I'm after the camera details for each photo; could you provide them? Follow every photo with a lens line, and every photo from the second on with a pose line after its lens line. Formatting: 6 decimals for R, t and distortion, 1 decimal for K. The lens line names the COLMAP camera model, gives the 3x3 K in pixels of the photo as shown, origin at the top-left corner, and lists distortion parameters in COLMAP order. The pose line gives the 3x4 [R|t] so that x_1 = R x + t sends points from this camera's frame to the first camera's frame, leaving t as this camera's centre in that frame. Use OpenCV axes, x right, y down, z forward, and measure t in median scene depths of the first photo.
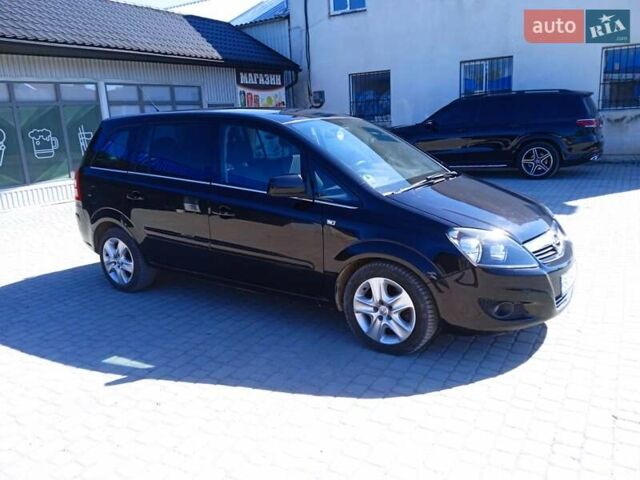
lens RADIAL K [[523.0, 0, 320.0], [0, 523.0, 240.0], [0, 0, 1]] dist [0.095797, -0.166129]
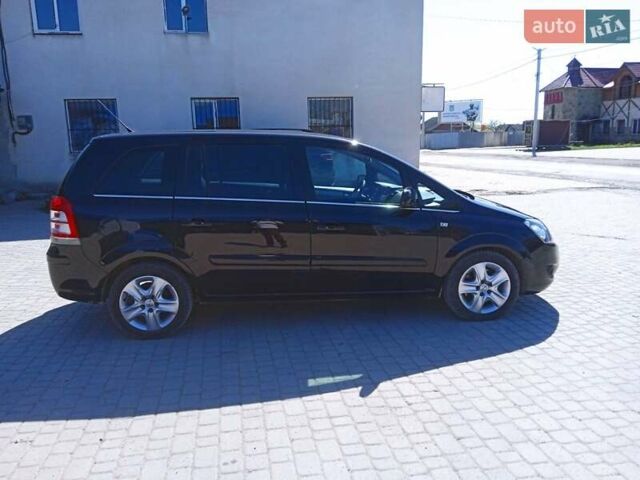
lens RADIAL K [[523.0, 0, 320.0], [0, 523.0, 240.0], [0, 0, 1]] dist [0.095797, -0.166129]
pose [[0.756617, -0.087937, 0.647919, -0.745264], [0.130553, 0.991279, -0.017917, -0.009766], [-0.640693, 0.098143, 0.761499, 0.179727]]
